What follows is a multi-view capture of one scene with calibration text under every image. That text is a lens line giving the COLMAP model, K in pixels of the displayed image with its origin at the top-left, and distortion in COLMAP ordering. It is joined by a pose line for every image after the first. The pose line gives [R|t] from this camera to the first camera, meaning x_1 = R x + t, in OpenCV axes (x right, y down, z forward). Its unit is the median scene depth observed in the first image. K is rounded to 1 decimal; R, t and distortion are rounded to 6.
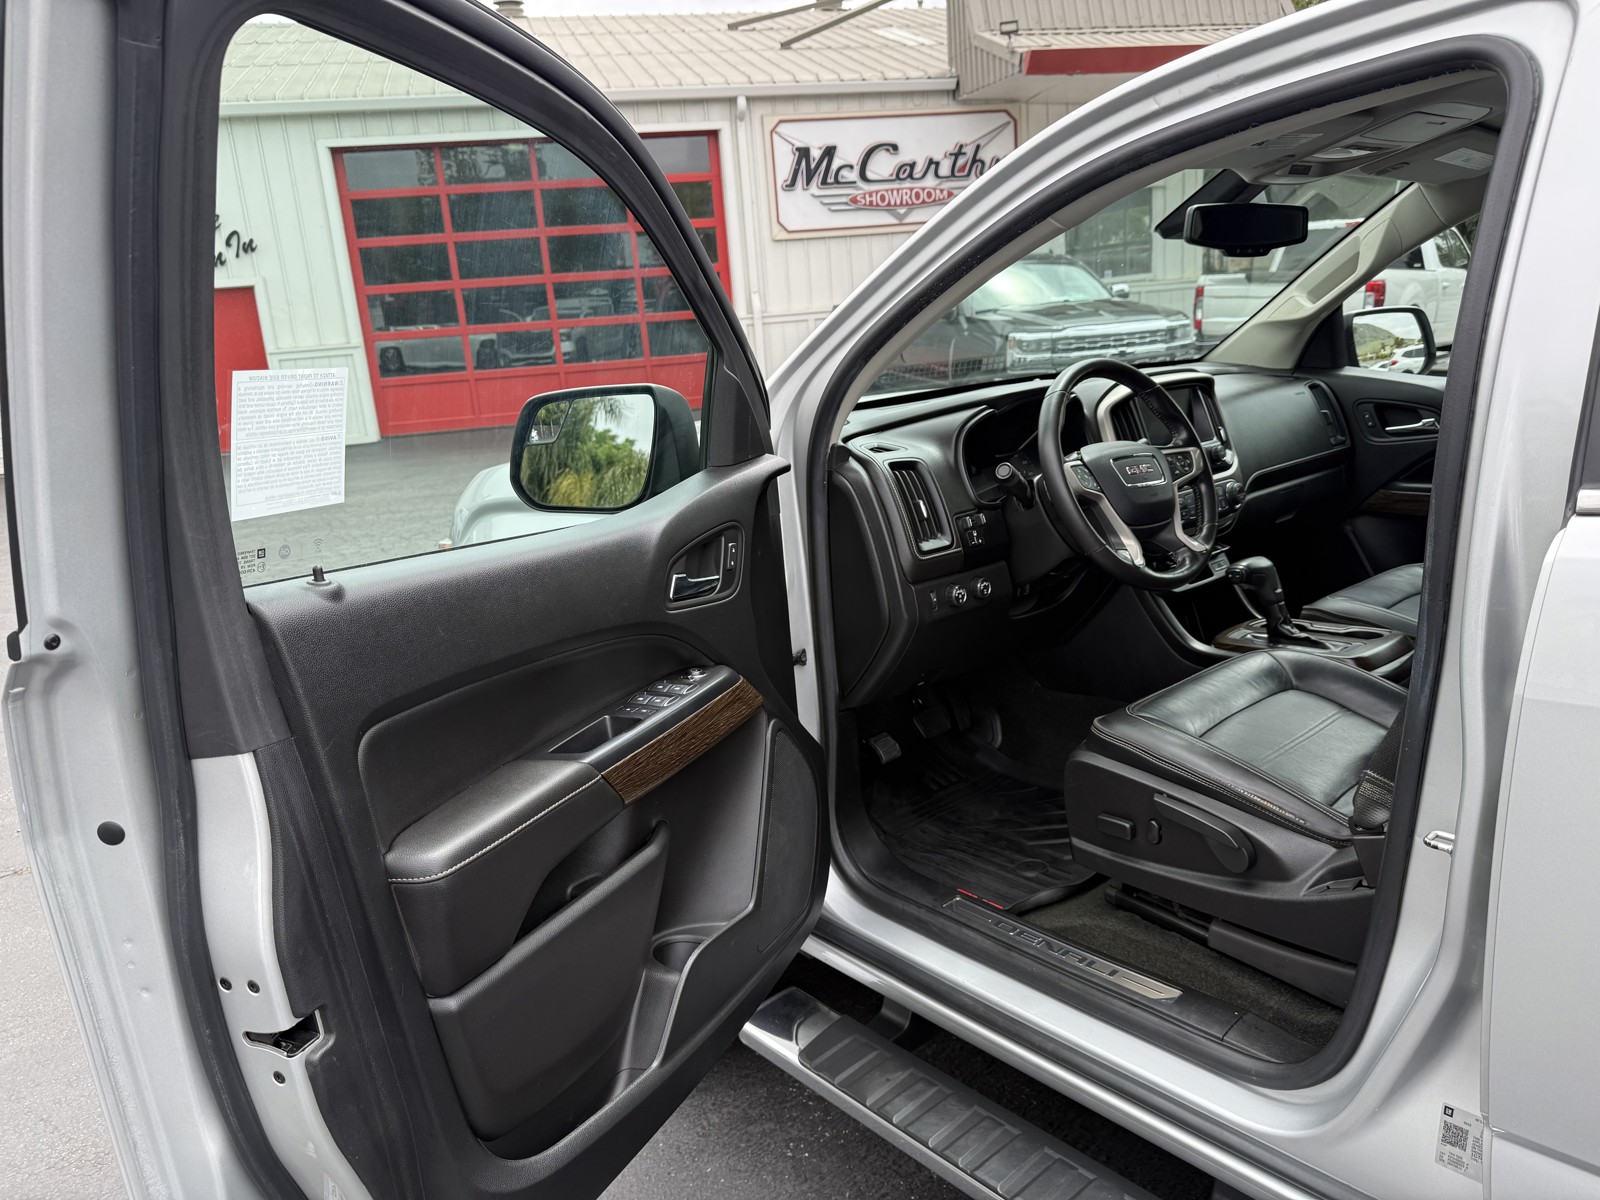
lens RADIAL K [[1138.4, 0, 820.2], [0, 1138.4, 624.3], [0, 0, 1]] dist [-0.004887, -0.002517]
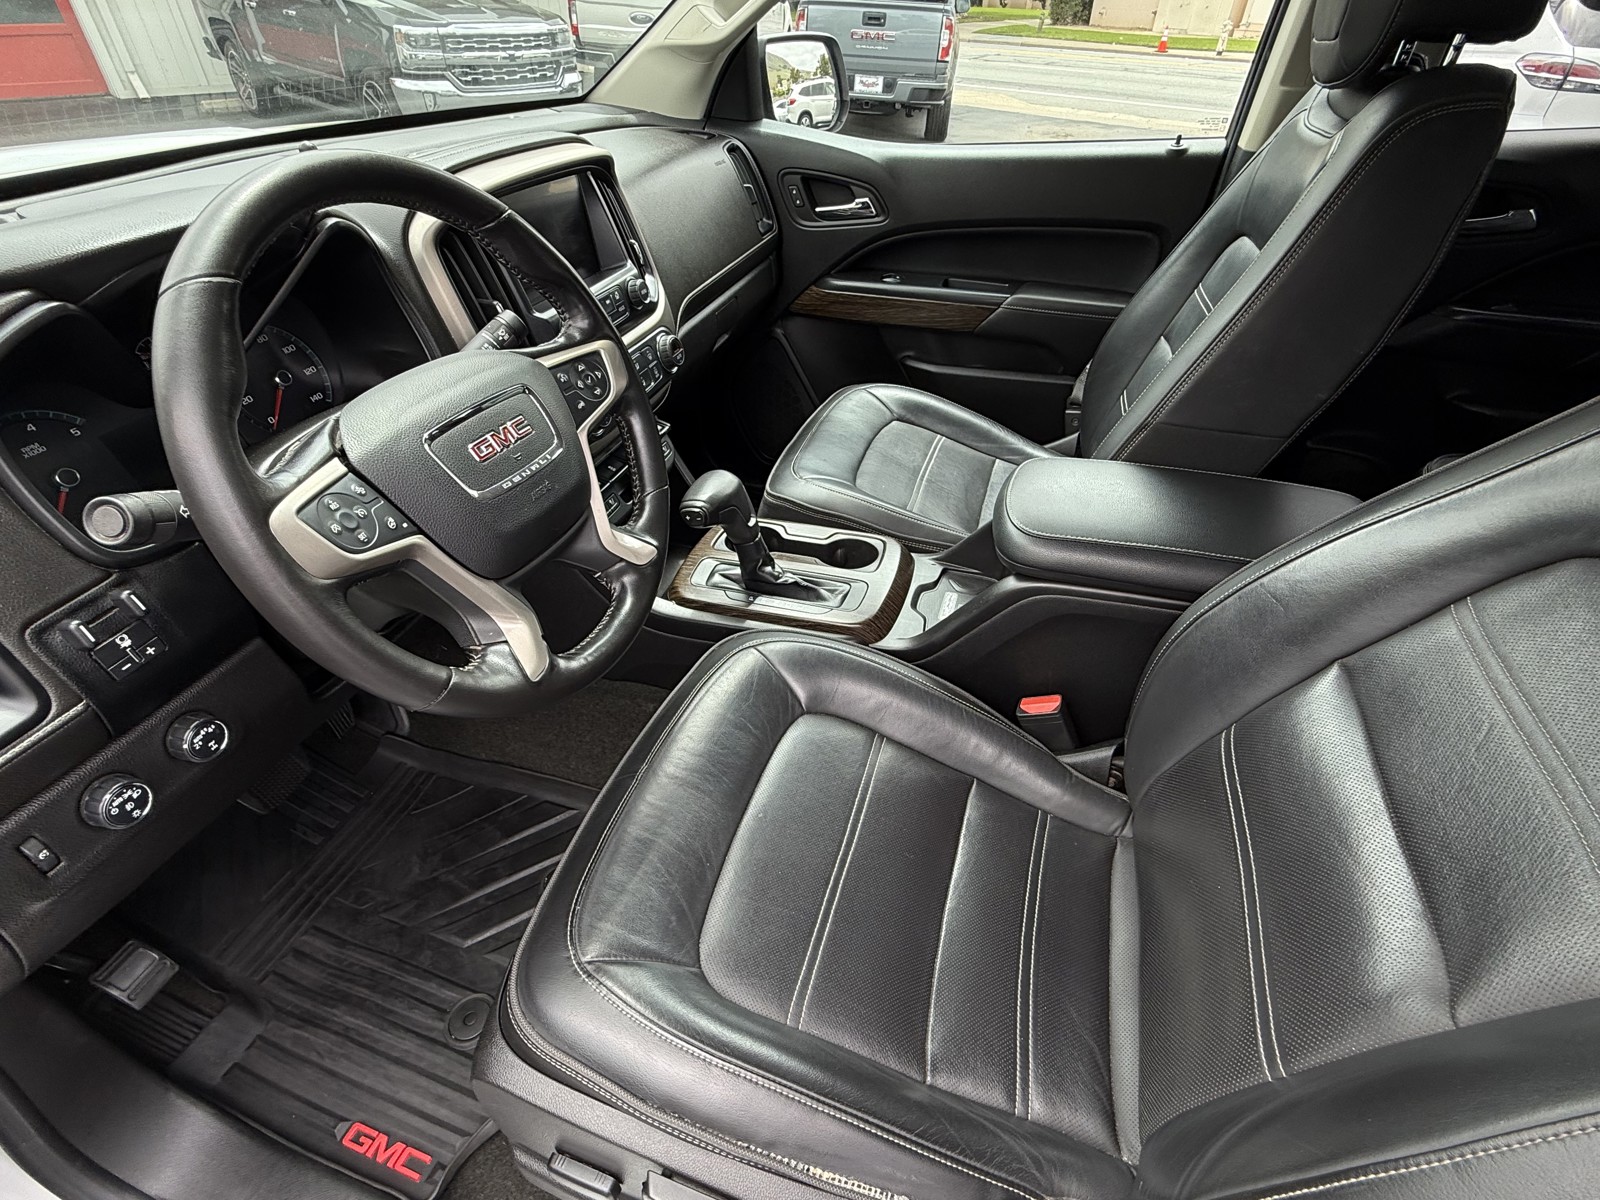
lens RADIAL K [[755.1, 0, 786.6], [0, 755.1, 605.4], [0, 0, 1]] dist [-0.002060, 0.017952]
pose [[0.861981, -0.258622, 0.436009, 0.157405], [0.070730, 0.913021, 0.401734, -0.129404], [-0.501982, -0.315448, 0.805299, 0.461454]]
